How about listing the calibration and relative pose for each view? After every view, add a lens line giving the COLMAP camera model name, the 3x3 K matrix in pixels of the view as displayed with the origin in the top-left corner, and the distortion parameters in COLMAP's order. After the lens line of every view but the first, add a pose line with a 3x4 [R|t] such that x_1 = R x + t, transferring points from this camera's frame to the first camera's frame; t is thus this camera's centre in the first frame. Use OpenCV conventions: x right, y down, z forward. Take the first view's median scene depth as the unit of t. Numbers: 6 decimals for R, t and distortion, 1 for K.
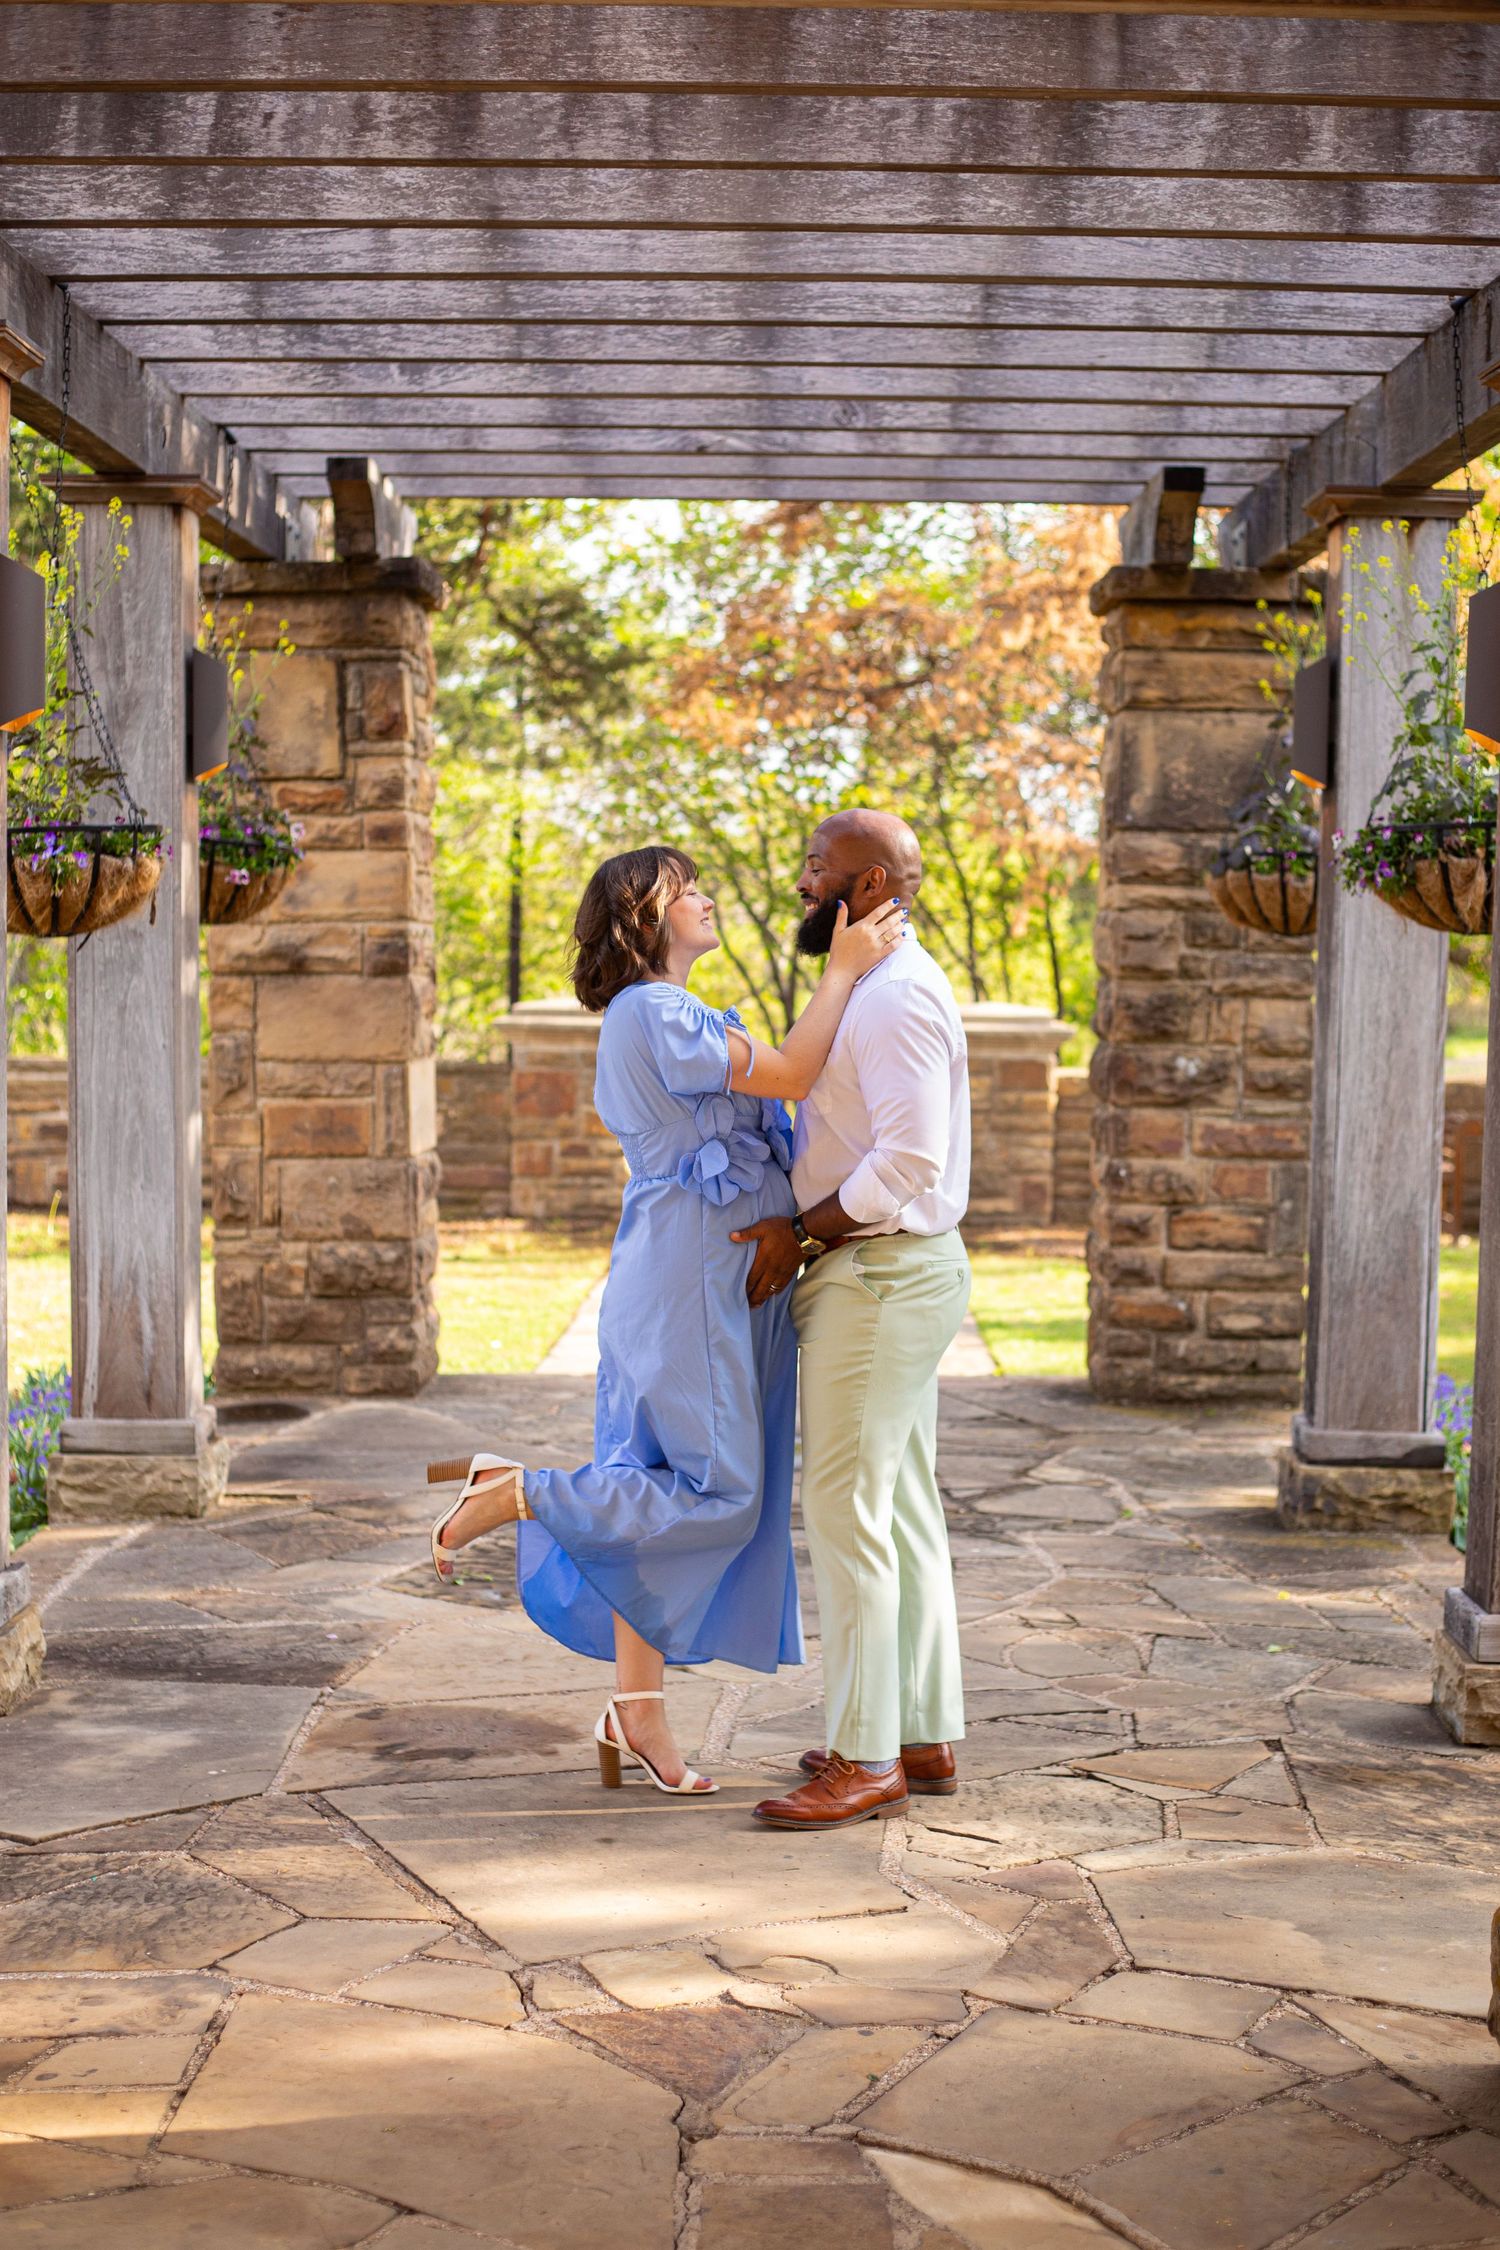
lens RADIAL K [[3268.2, 0, 749.9], [0, 3268.2, 1181.0], [0, 0, 1]] dist [-0.096101, -0.077672]
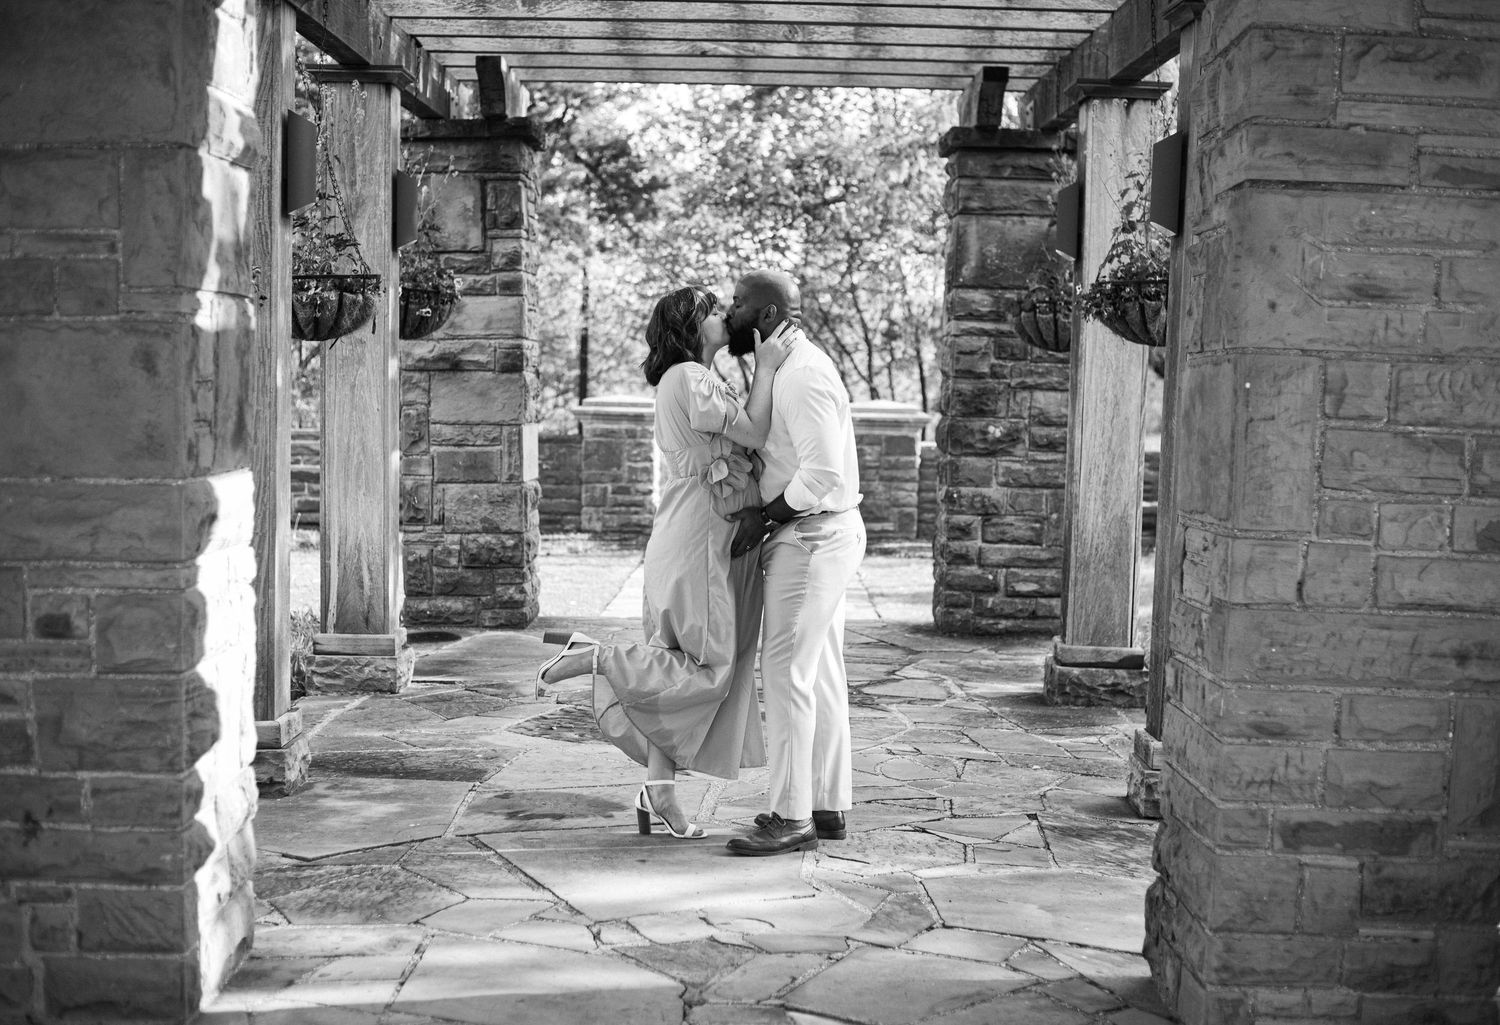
lens RADIAL K [[2096.9, 0, 749.5], [0, 2096.9, 567.8], [0, 0, 1]] dist [-0.097331, -0.012830]
pose [[0.999925, 0.008017, 0.009247, 0.000761], [-0.008204, 0.999759, 0.020385, 0.013199], [-0.009081, -0.020459, 0.999749, -0.058365]]
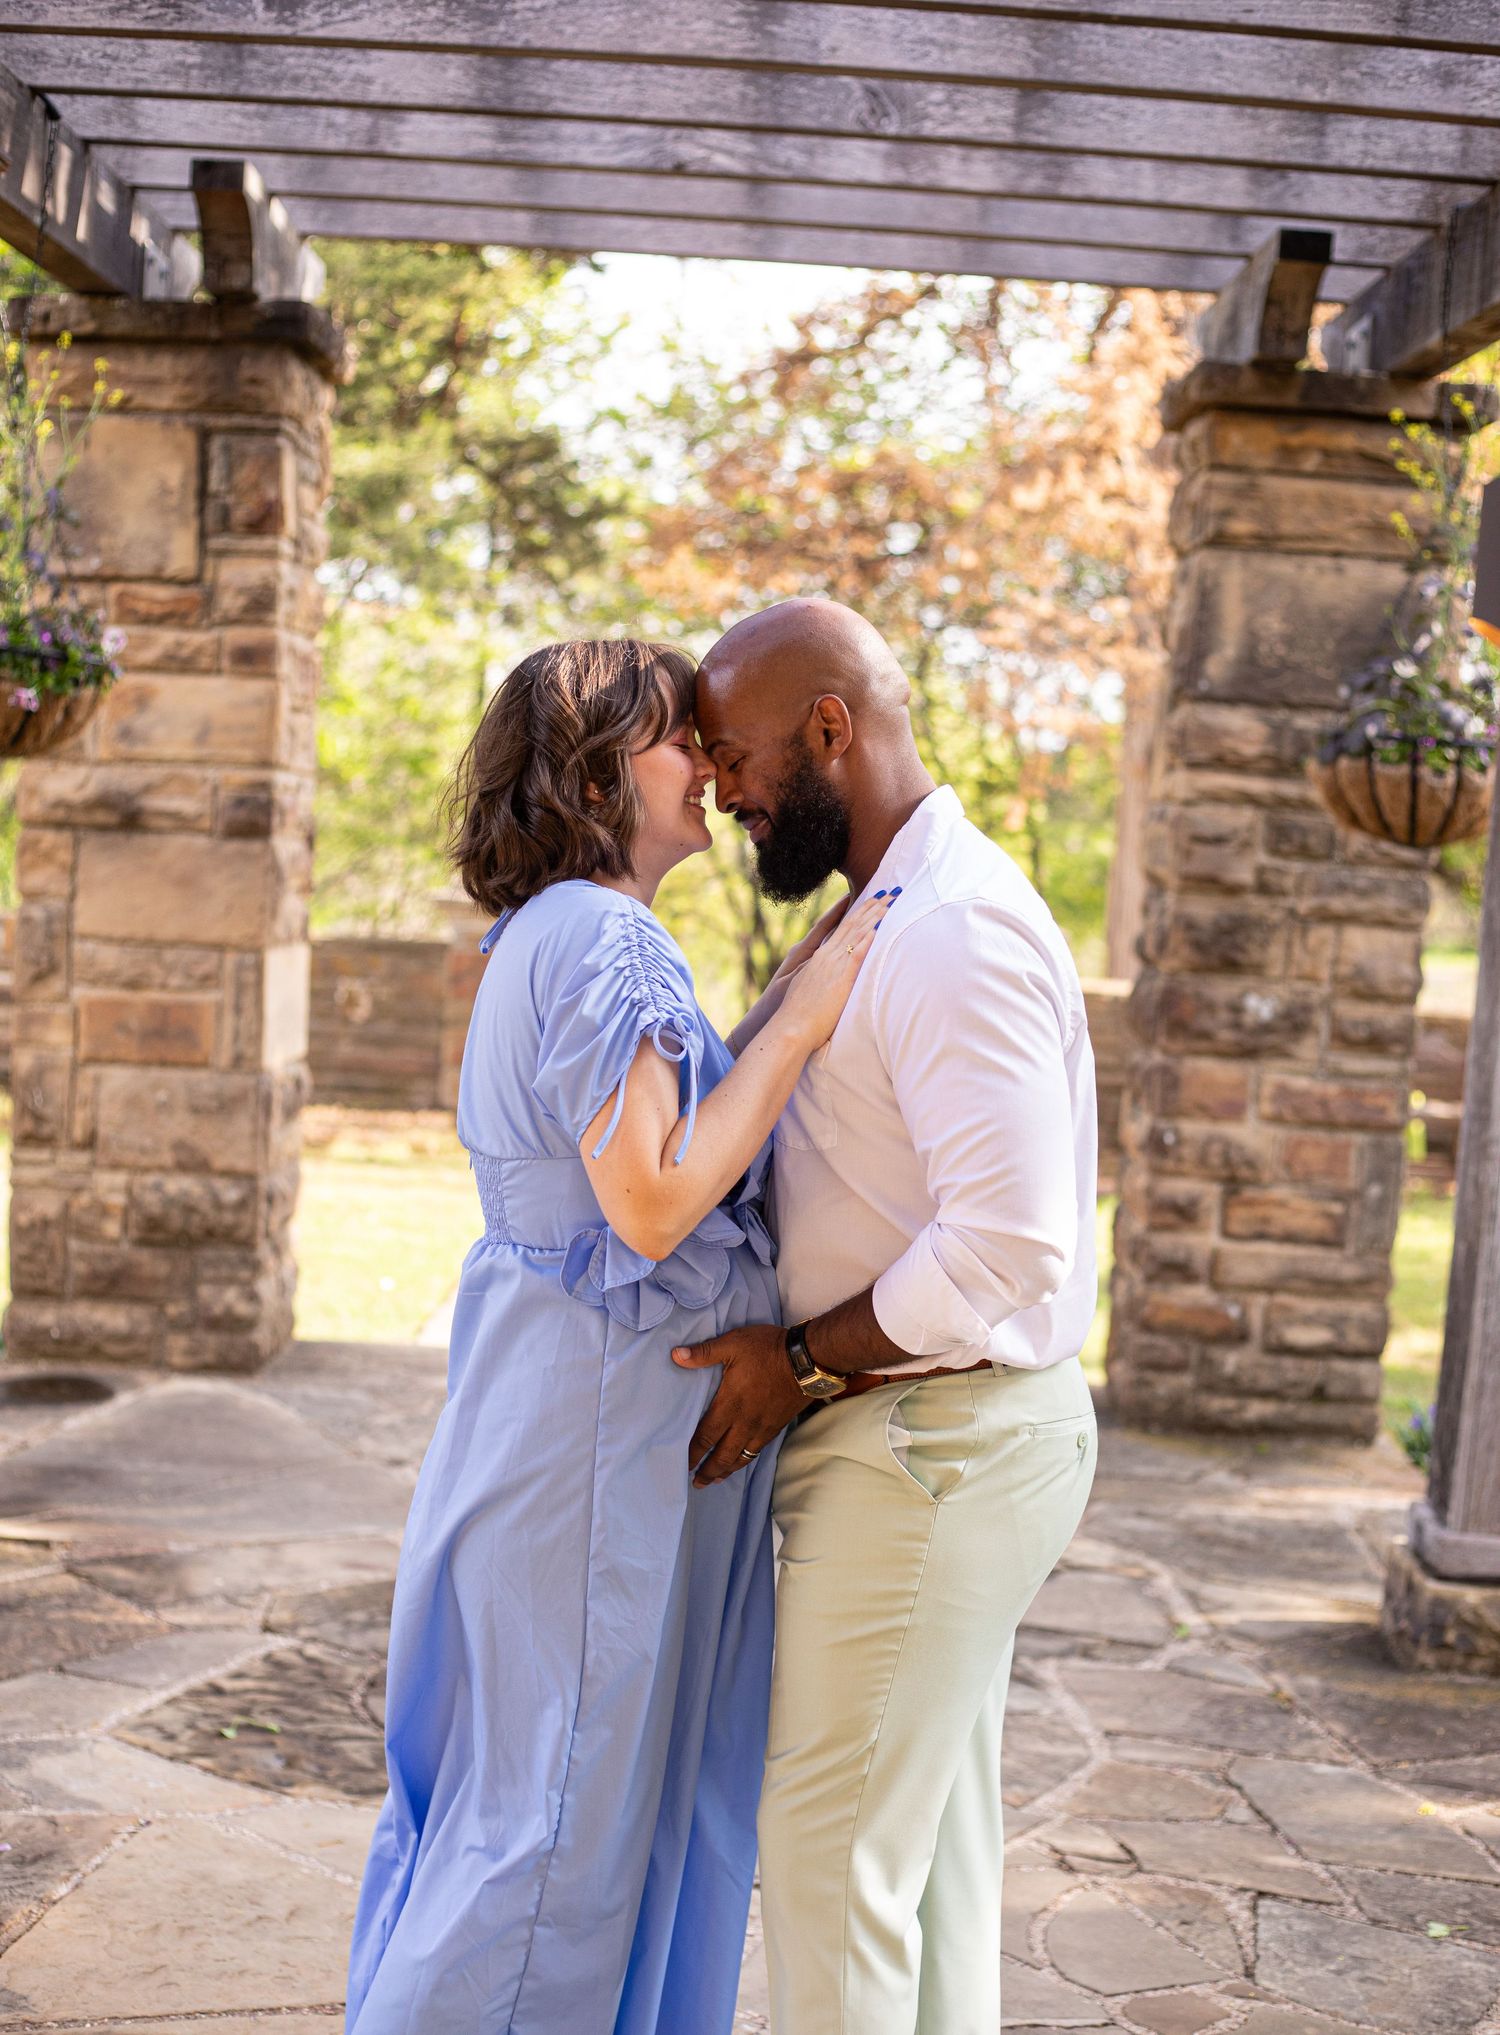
lens RADIAL K [[3024.4, 0, 747.6], [0, 3024.4, 1135.4], [0, 0, 1]] dist [-0.101722, 0.088426]
pose [[0.998580, 0.051624, 0.013165, 0.003433], [-0.051990, 0.998221, 0.029194, -0.019257], [-0.011634, -0.029837, 0.999487, 0.276531]]
